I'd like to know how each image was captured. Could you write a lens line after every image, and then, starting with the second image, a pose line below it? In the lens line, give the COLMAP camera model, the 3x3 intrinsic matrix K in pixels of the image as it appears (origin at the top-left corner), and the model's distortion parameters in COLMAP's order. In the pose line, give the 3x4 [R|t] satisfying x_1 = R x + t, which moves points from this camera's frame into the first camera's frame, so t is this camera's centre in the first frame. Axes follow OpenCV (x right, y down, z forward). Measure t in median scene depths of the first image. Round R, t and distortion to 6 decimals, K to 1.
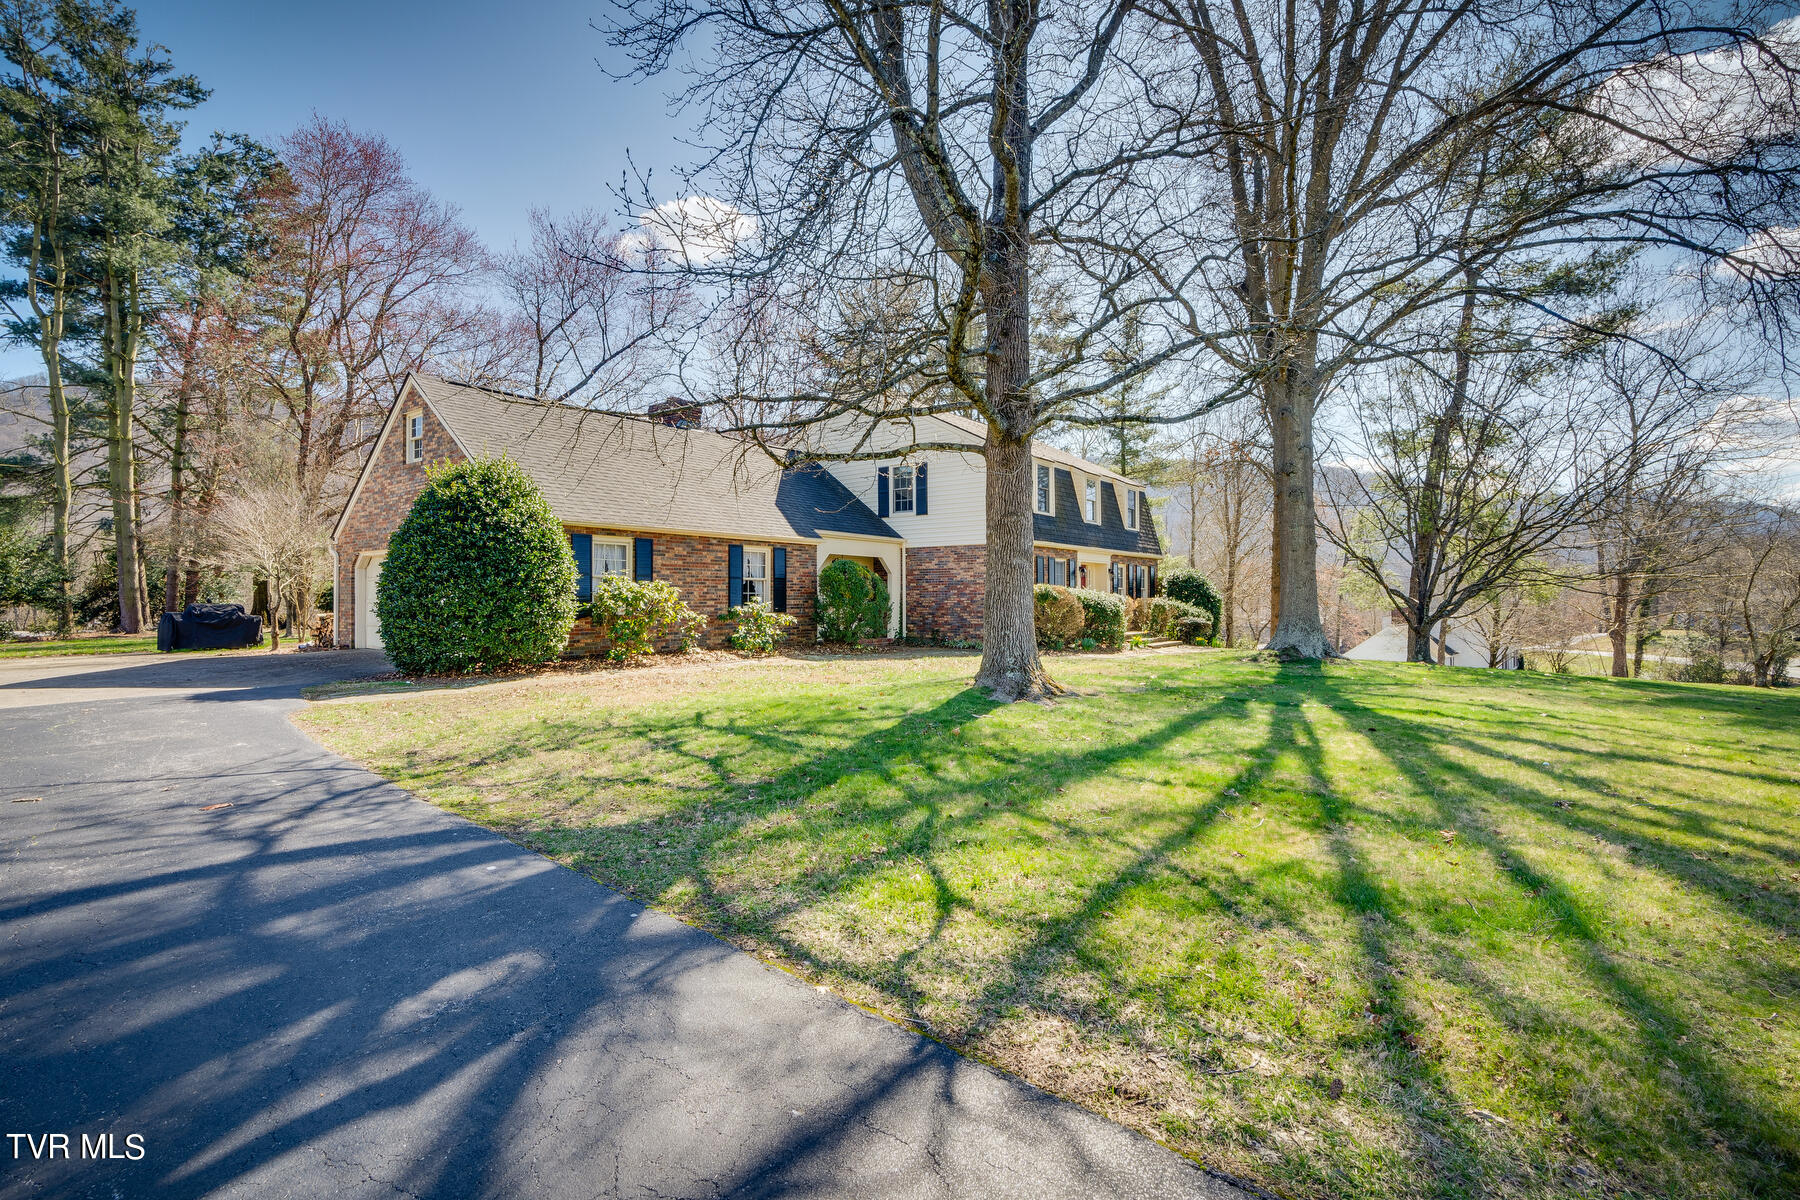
lens RADIAL K [[811.2, 0, 899.3], [0, 811.2, 597.4], [0, 0, 1]] dist [0.000174, -0.000093]
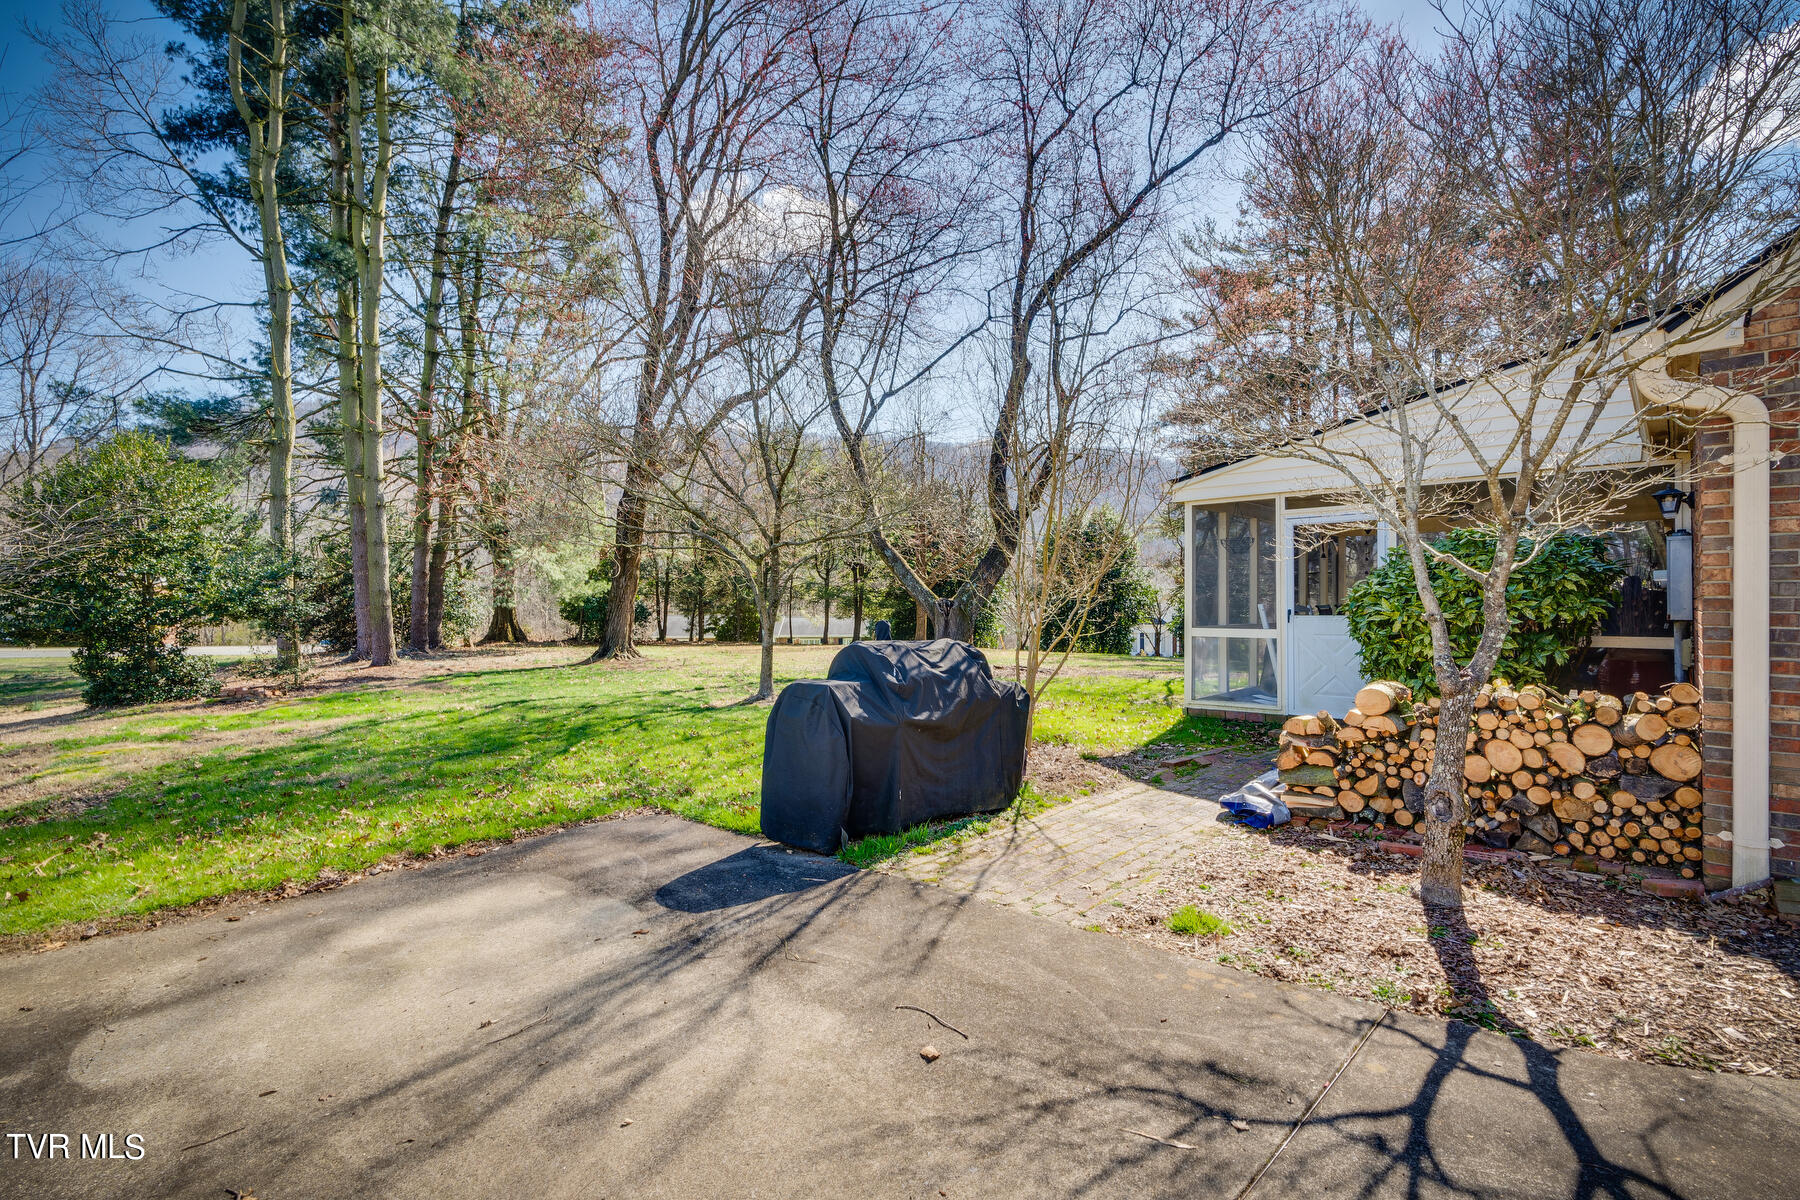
lens RADIAL K [[811.2, 0, 899.8], [0, 811.2, 604.7], [0, 0, 1]] dist [0.000174, -0.000093]
pose [[0.993372, -0.004961, -0.114835, -0.532094], [0.005299, 0.999982, 0.002639, -0.000945], [0.114820, -0.003230, 0.993381, 0.478265]]
